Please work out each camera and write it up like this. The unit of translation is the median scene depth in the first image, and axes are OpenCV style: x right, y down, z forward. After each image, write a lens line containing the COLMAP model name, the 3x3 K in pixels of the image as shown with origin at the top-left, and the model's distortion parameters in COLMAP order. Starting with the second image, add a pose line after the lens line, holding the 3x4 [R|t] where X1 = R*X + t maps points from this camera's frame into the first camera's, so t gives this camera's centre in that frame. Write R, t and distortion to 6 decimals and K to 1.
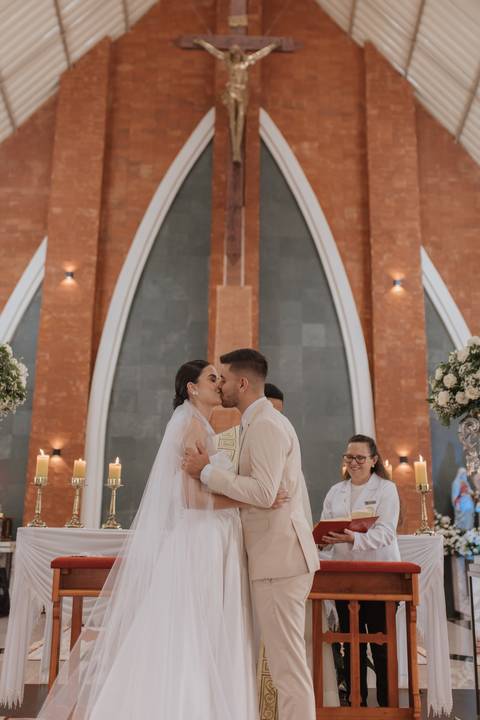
lens RADIAL K [[811.3, 0, 240.9], [0, 811.3, 314.0], [0, 0, 1]] dist [-0.006820, 0.000000]
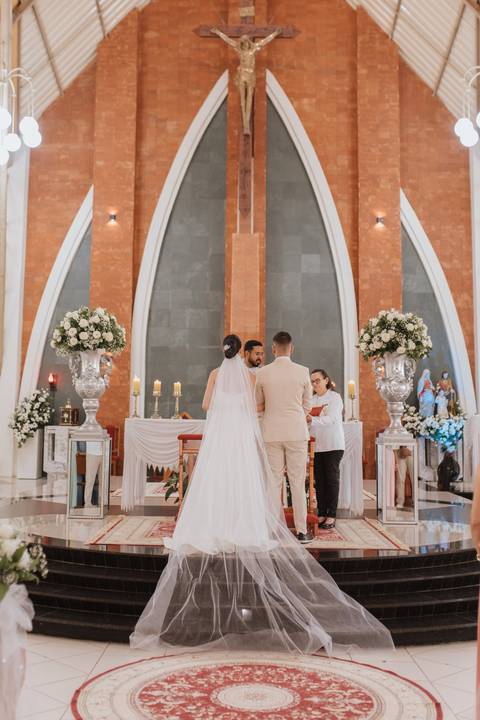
lens RADIAL K [[811.3, 0, 222.0], [0, 811.3, 336.3], [0, 0, 1]] dist [-0.006820, 0.000000]
pose [[0.999127, -0.006405, -0.041280, 0.005186], [0.013056, 0.986553, 0.162919, -0.066653], [0.039681, -0.163316, 0.985775, -0.237530]]
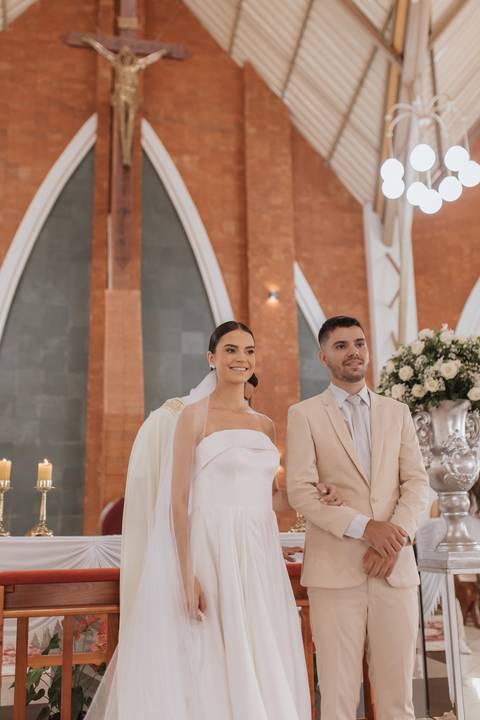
lens RADIAL K [[746.9, 0, 246.7], [0, 746.9, 362.6], [0, 0, 1]] dist [-0.003474, 0.000000]
pose [[0.979246, 0.012268, 0.202306, -0.034736], [-0.020547, 0.999033, 0.038877, 0.012202], [-0.201633, -0.042227, 0.978550, 0.051777]]
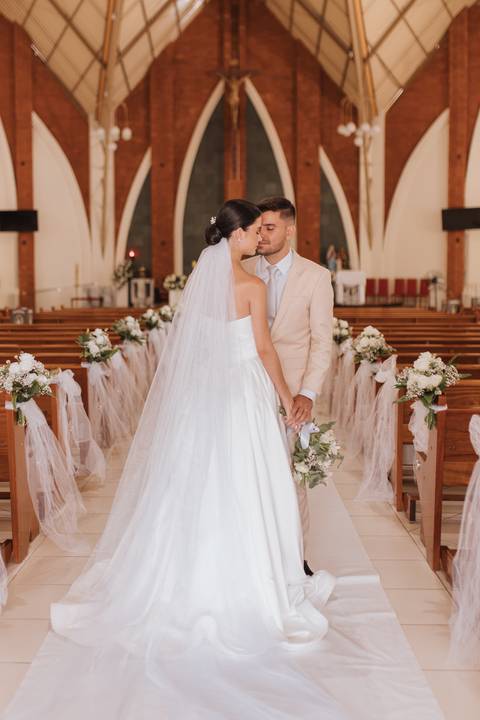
lens RADIAL K [[811.3, 0, 216.8], [0, 811.3, 325.4], [0, 0, 1]] dist [-0.006820, 0.000000]
pose [[0.998854, -0.017645, -0.044486, 0.032334], [0.031491, 0.942282, 0.333336, -0.365529], [0.036037, -0.334354, 0.941758, -1.239235]]
